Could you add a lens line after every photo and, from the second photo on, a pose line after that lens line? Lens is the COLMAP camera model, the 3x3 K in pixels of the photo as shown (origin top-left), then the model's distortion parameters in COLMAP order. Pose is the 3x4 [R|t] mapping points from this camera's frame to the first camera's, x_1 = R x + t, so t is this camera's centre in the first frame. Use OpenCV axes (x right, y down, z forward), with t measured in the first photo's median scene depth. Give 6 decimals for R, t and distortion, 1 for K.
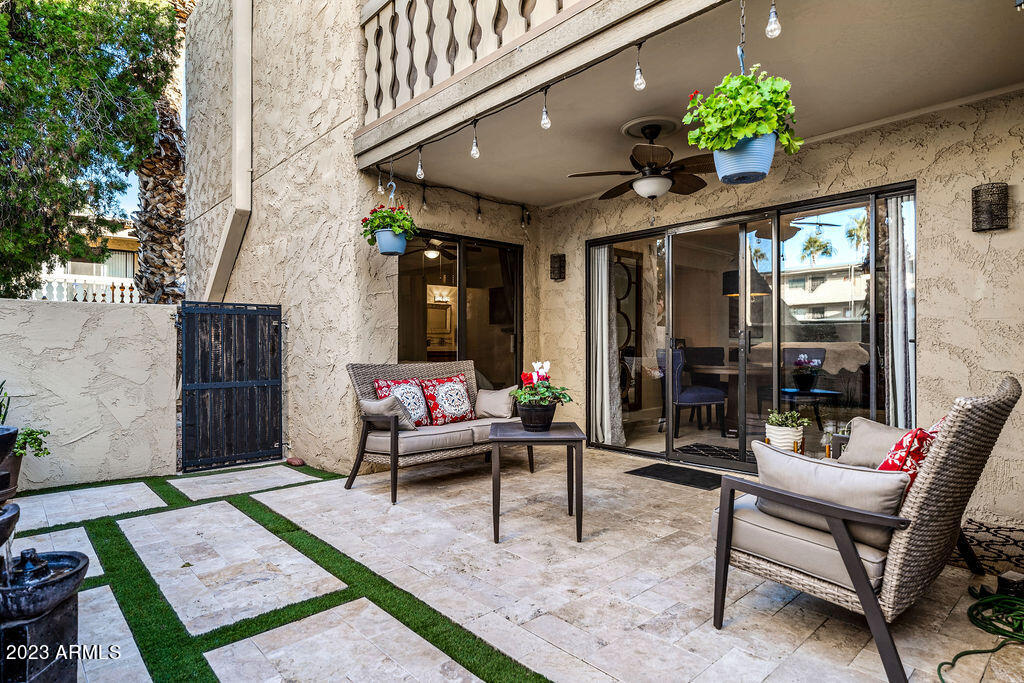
lens RADIAL K [[492.9, 0, 518.3], [0, 492.9, 337.2], [0, 0, 1]] dist [-0.000502, -0.000287]
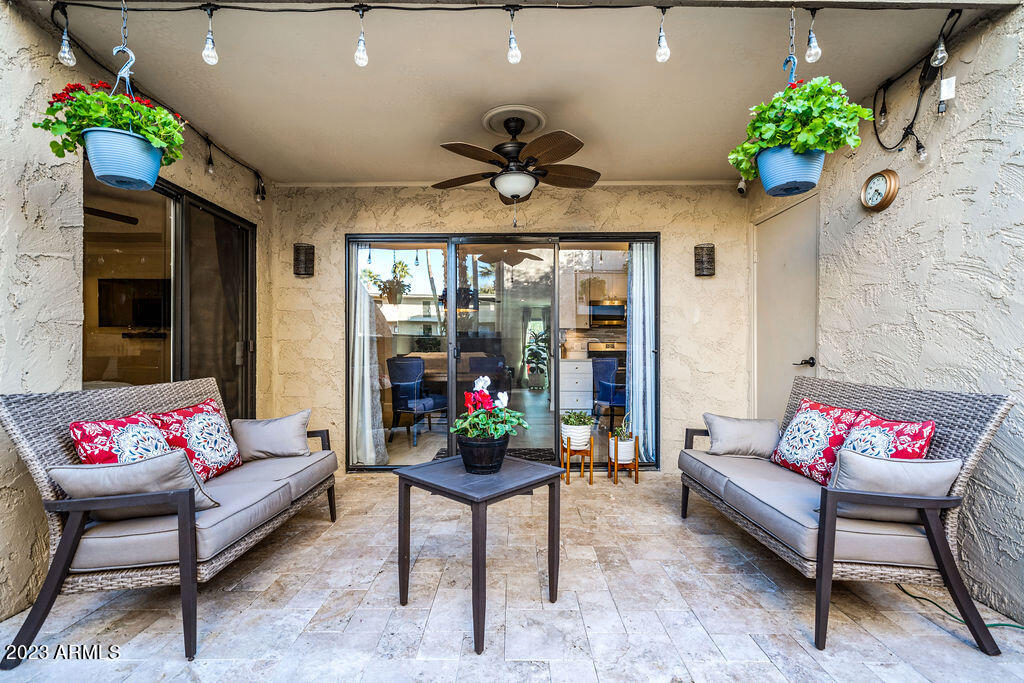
lens RADIAL K [[437.6, 0, 507.7], [0, 437.6, 351.9], [0, 0, 1]] dist [0.000888, -0.001059]
pose [[0.718896, 0.004091, 0.695106, -0.283637], [-0.010234, 0.999937, 0.004699, 0.006087], [-0.695043, -0.010492, 0.718892, 0.368161]]
